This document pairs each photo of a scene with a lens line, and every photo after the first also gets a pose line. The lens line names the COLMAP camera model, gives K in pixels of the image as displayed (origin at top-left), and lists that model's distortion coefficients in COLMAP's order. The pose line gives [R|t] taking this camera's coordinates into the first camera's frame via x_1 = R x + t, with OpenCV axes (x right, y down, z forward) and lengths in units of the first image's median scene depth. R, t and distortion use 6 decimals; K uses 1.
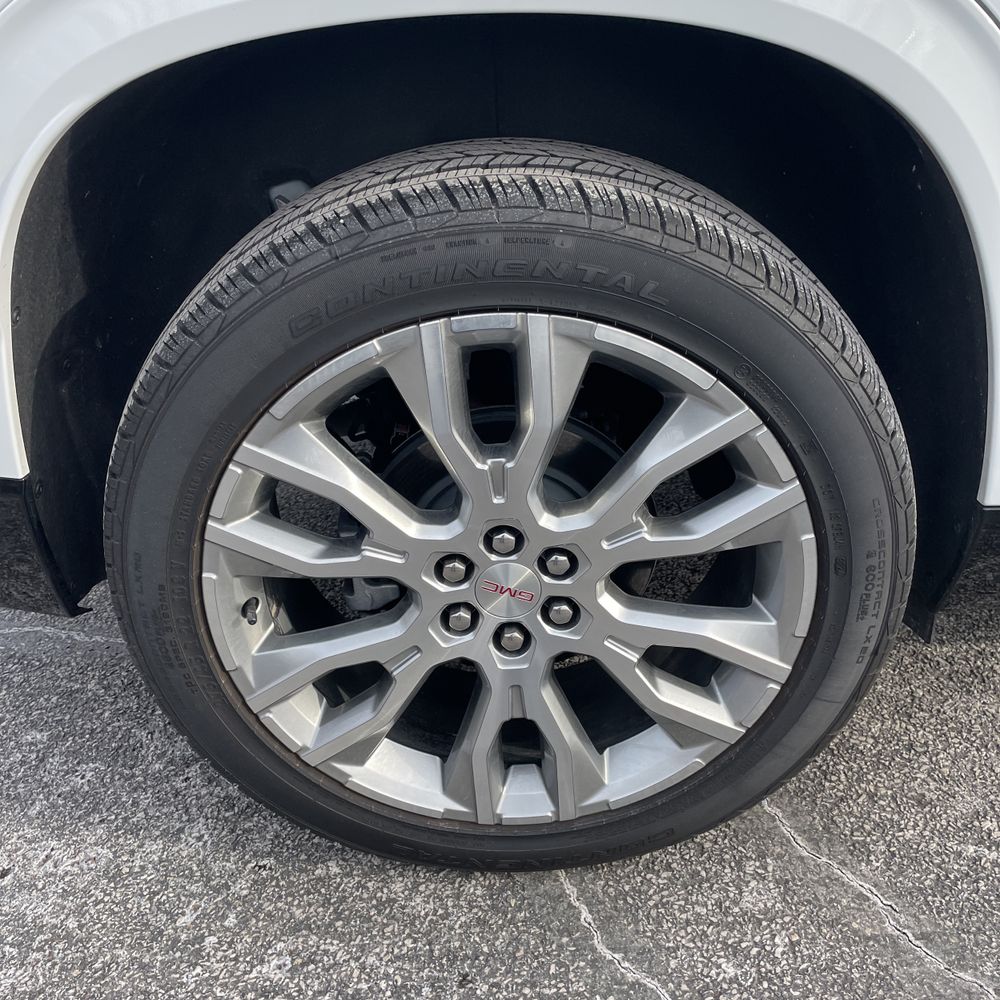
lens RADIAL K [[964.6, 0, 500.0], [0, 964.6, 500.0], [0, 0, 1]] dist [0.105985, -0.144129]
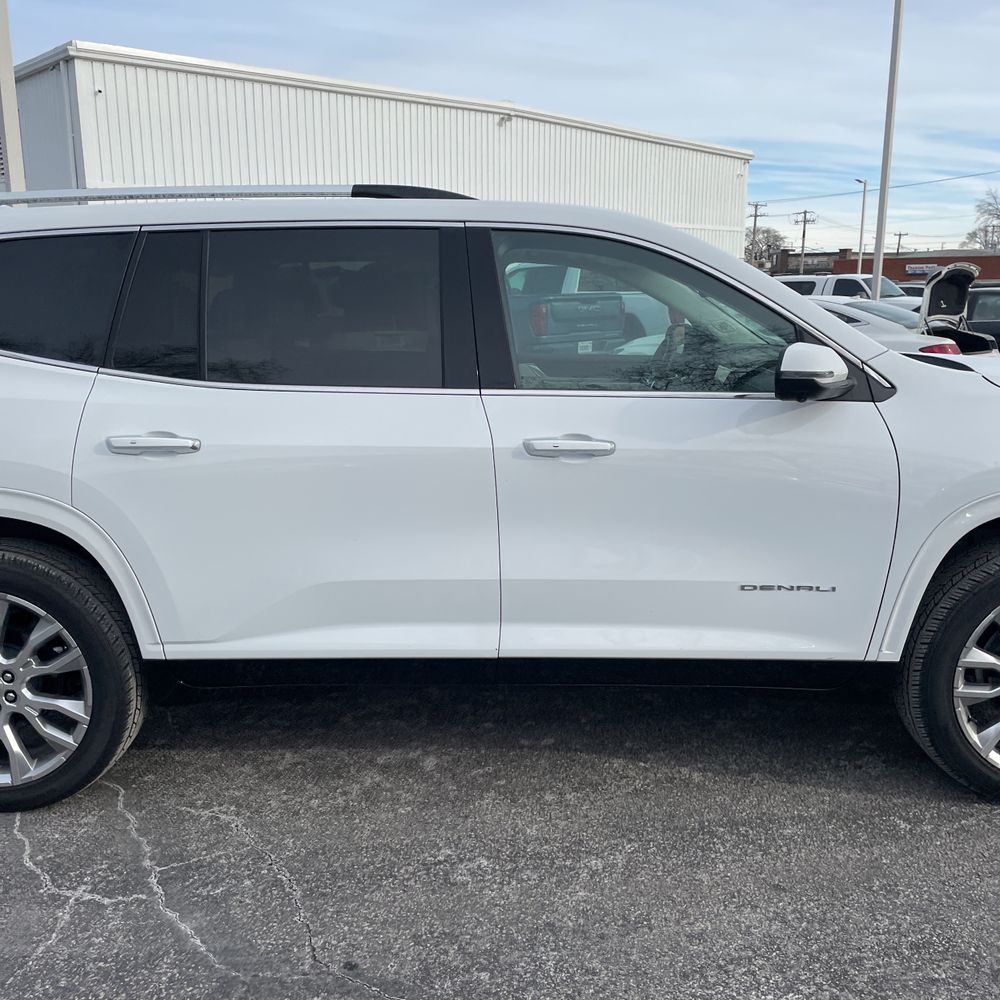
lens RADIAL K [[988.3, 0, 501.4], [0, 988.3, 512.8], [0, 0, 1]] dist [0.106881, -0.152341]
pose [[0.999216, 0.039306, 0.004689, 1.549031], [-0.036233, 0.955881, -0.291511, 0.433015], [-0.015940, 0.291113, 0.956556, -2.115237]]
